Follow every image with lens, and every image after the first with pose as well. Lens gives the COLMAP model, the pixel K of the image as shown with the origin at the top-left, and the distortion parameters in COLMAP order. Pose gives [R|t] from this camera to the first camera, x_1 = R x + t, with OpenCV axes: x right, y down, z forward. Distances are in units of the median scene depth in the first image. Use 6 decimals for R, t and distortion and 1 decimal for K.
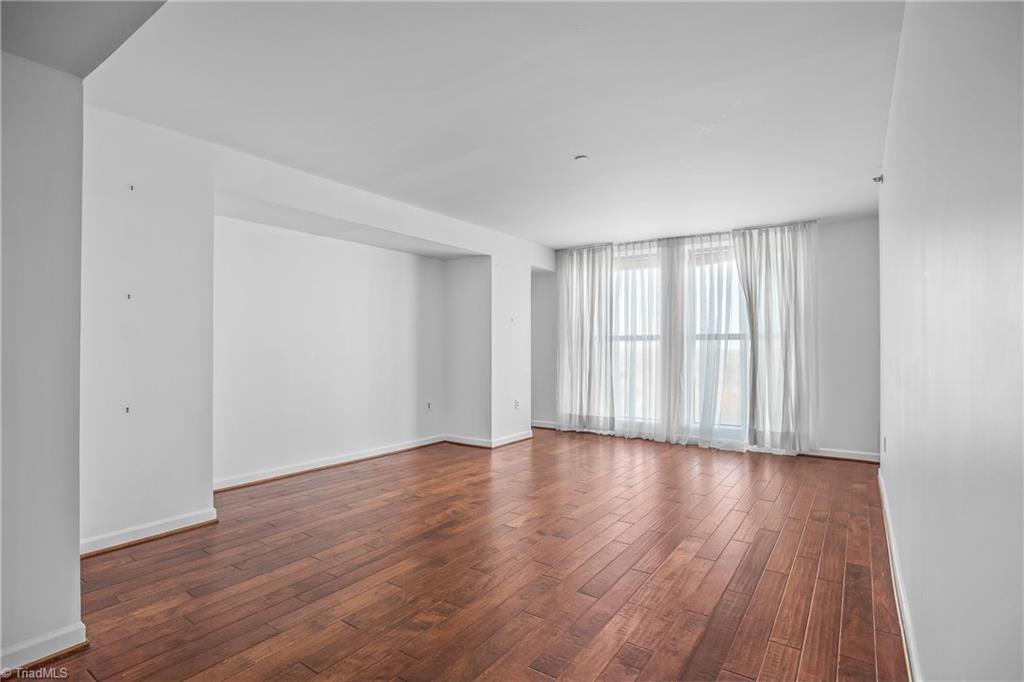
lens RADIAL K [[524.3, 0, 512.5], [0, 524.3, 344.8], [0, 0, 1]] dist [-0.004506, 0.001315]
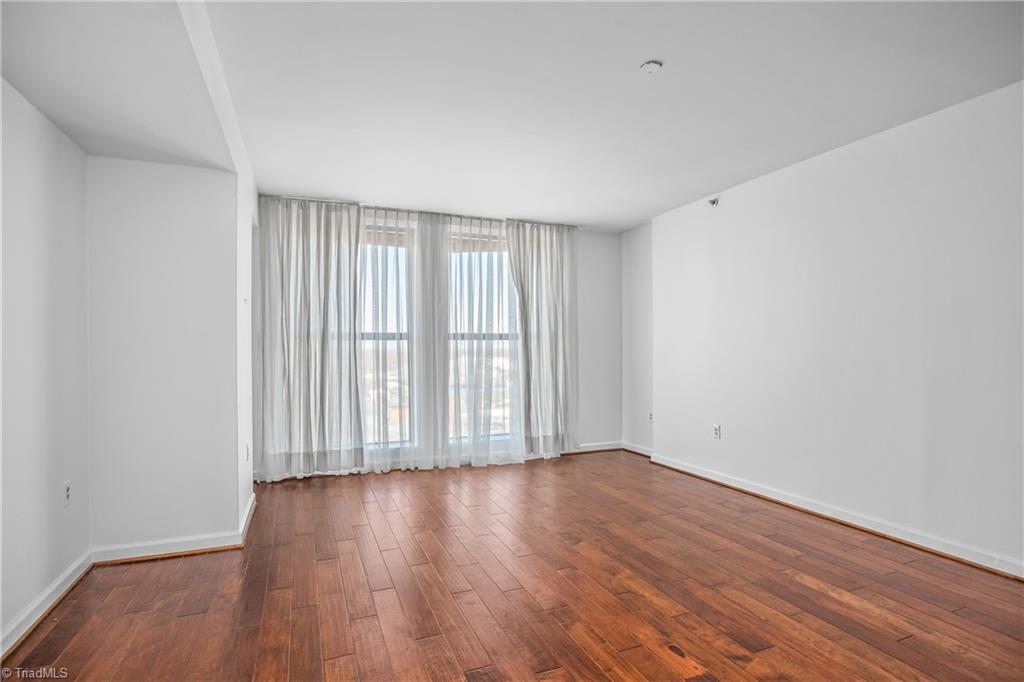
lens RADIAL K [[524.3, 0, 517.0], [0, 524.3, 337.9], [0, 0, 1]] dist [-0.004506, 0.001315]
pose [[0.546964, 0.016782, 0.836988, -0.311858], [0.002257, 0.999766, -0.021521, 0.006064], [-0.837153, 0.013660, 0.546798, 0.470068]]
